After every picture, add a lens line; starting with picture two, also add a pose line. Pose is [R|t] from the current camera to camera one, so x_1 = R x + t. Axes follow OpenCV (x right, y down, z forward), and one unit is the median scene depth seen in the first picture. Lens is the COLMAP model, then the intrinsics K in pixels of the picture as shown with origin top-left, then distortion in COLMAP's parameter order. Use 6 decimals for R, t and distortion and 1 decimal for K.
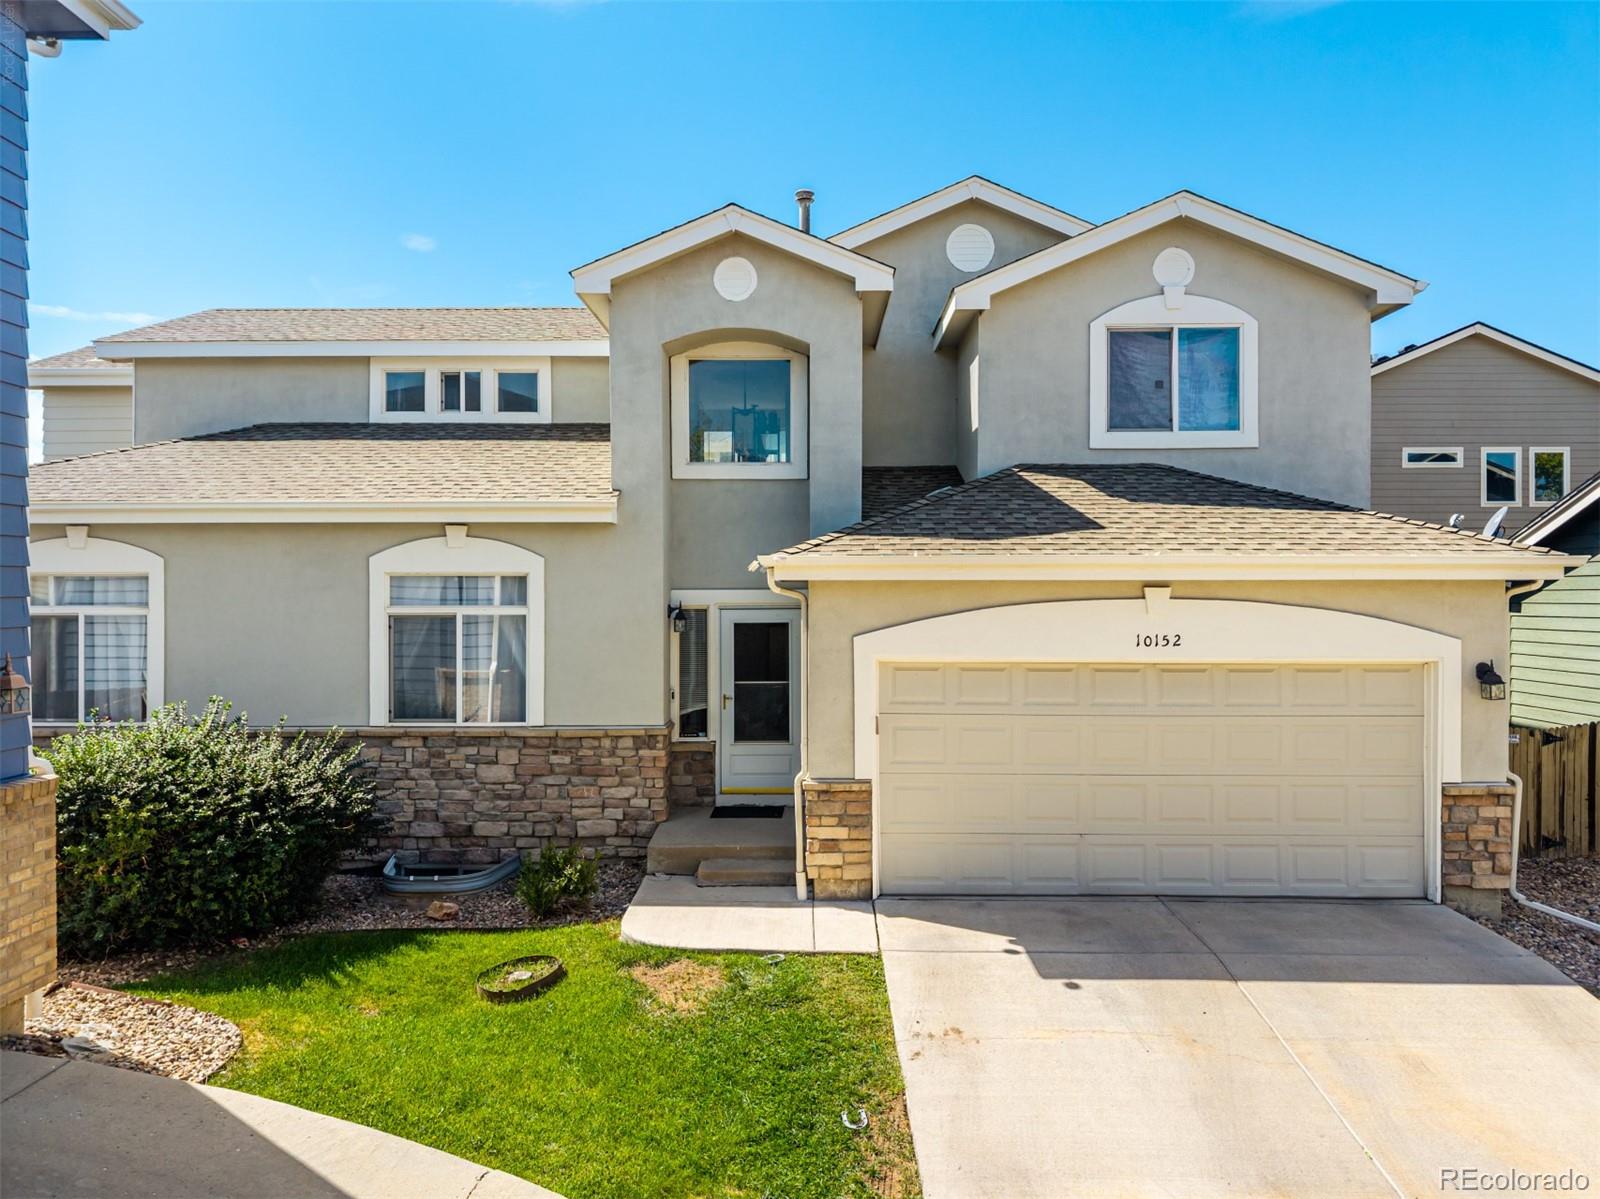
lens RADIAL K [[1074.7, 0, 800.0], [0, 1074.7, 599.5], [0, 0, 1]] dist [0.005560, -0.004727]
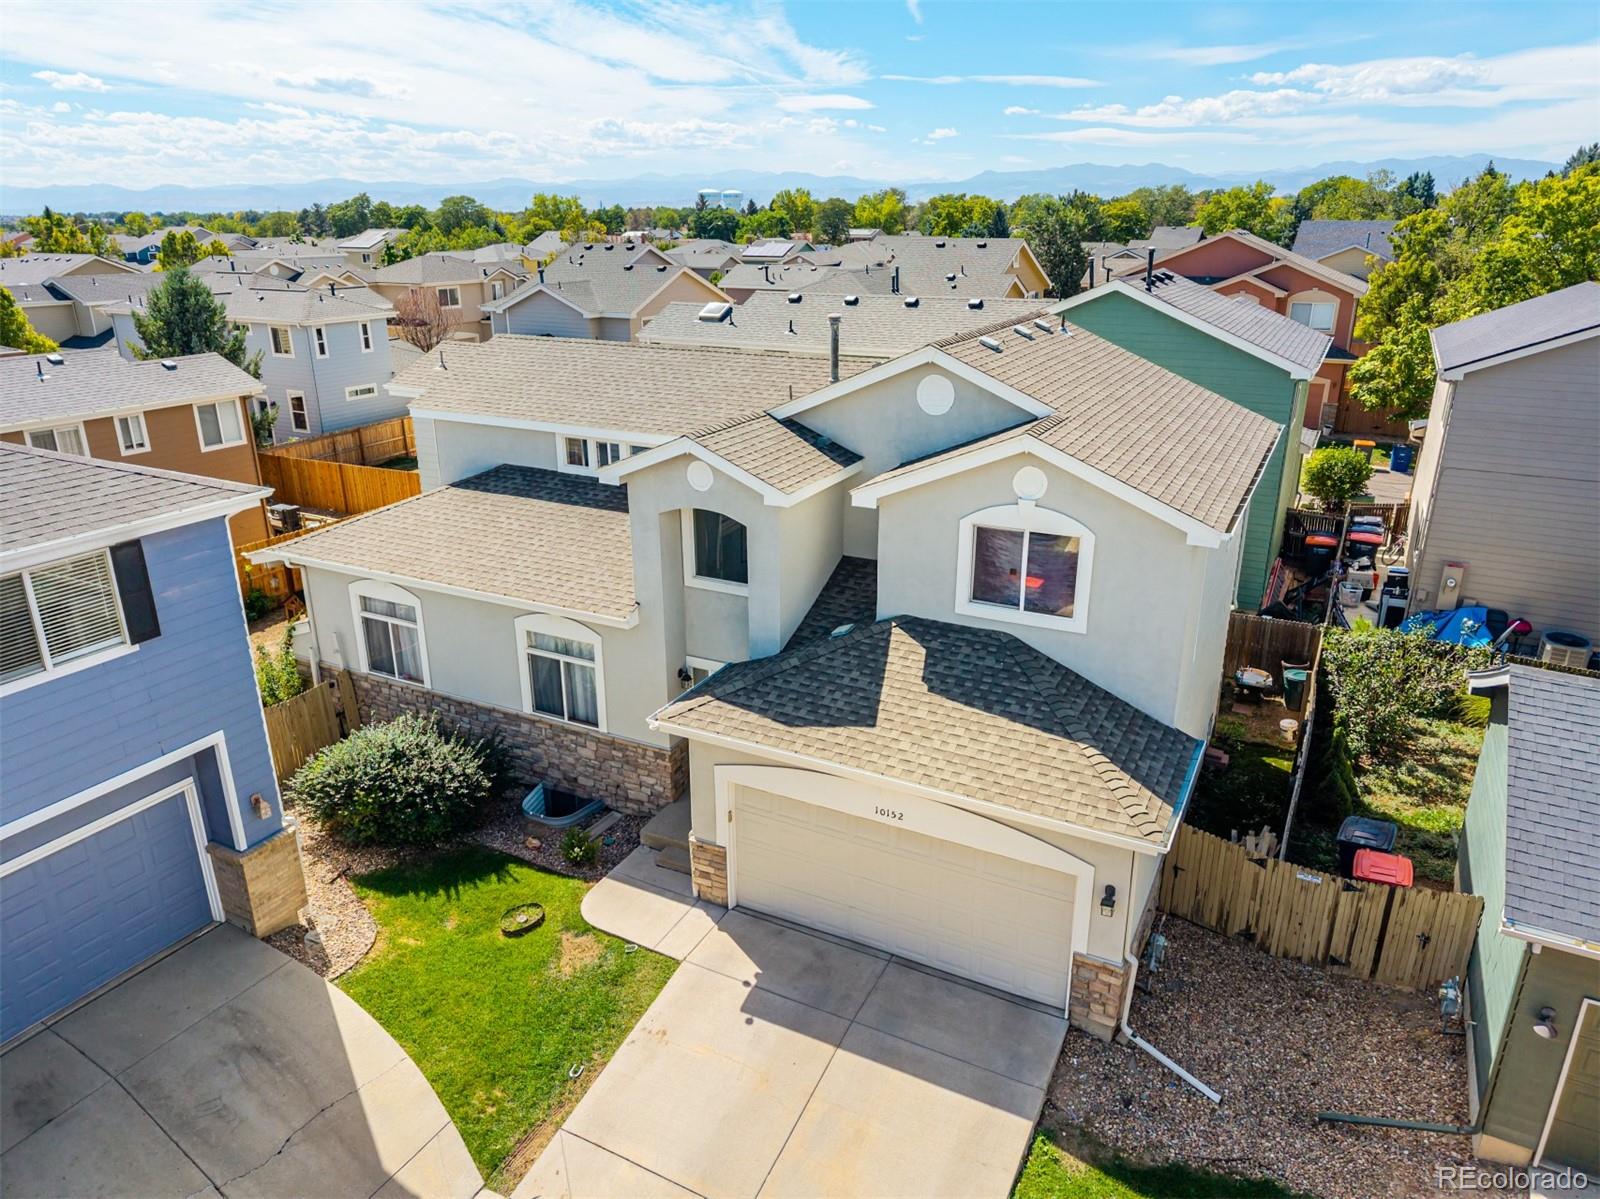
lens RADIAL K [[1072.2, 0, 801.4], [0, 1072.2, 597.6], [0, 0, 1]] dist [0.012427, -0.002177]
pose [[0.895636, 0.149679, -0.418848, 0.777785], [-0.000051, 0.941712, 0.336419, -0.718720], [0.444789, -0.301287, 0.843439, -0.198613]]
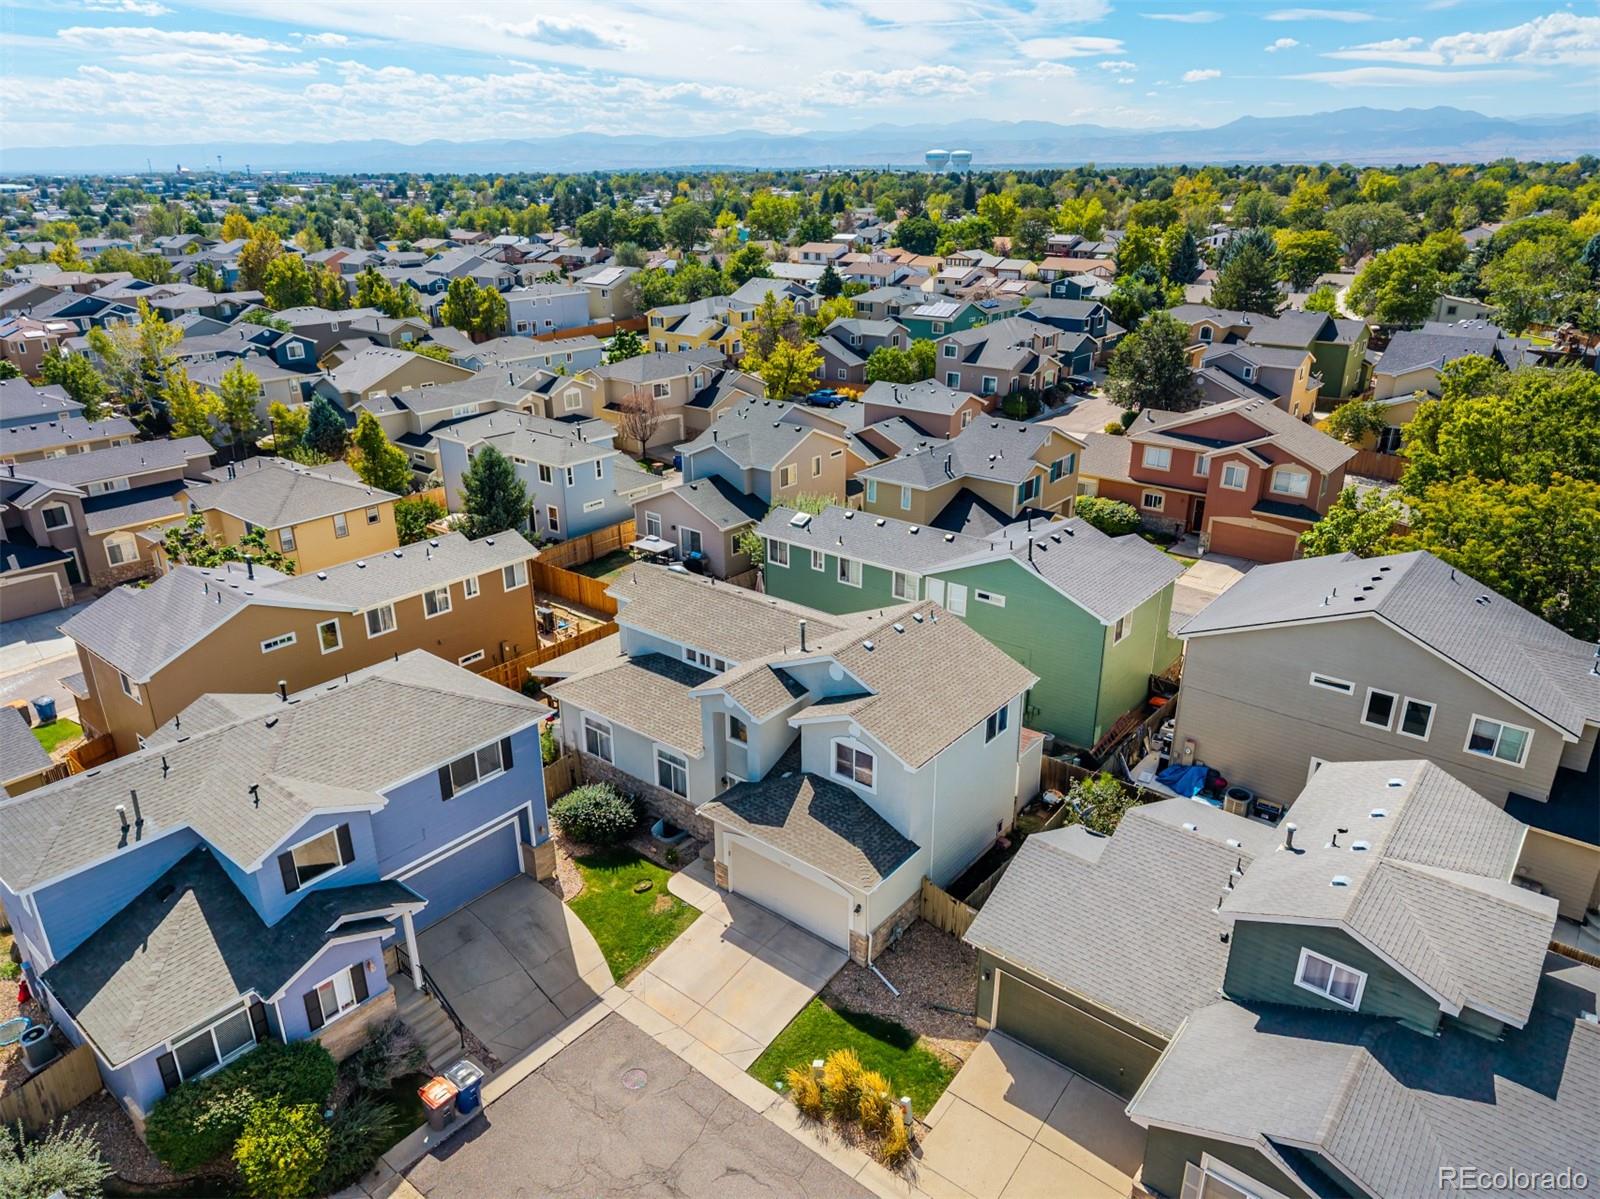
lens RADIAL K [[1063.3, 0, 800.0], [0, 1063.3, 599.5], [0, 0, 1]] dist [0.056549, -0.048209]
pose [[0.788584, 0.227801, -0.571176, 2.136595], [0.003071, 0.927381, 0.374106, -2.042748], [0.614920, -0.296768, 0.730618, -1.261017]]
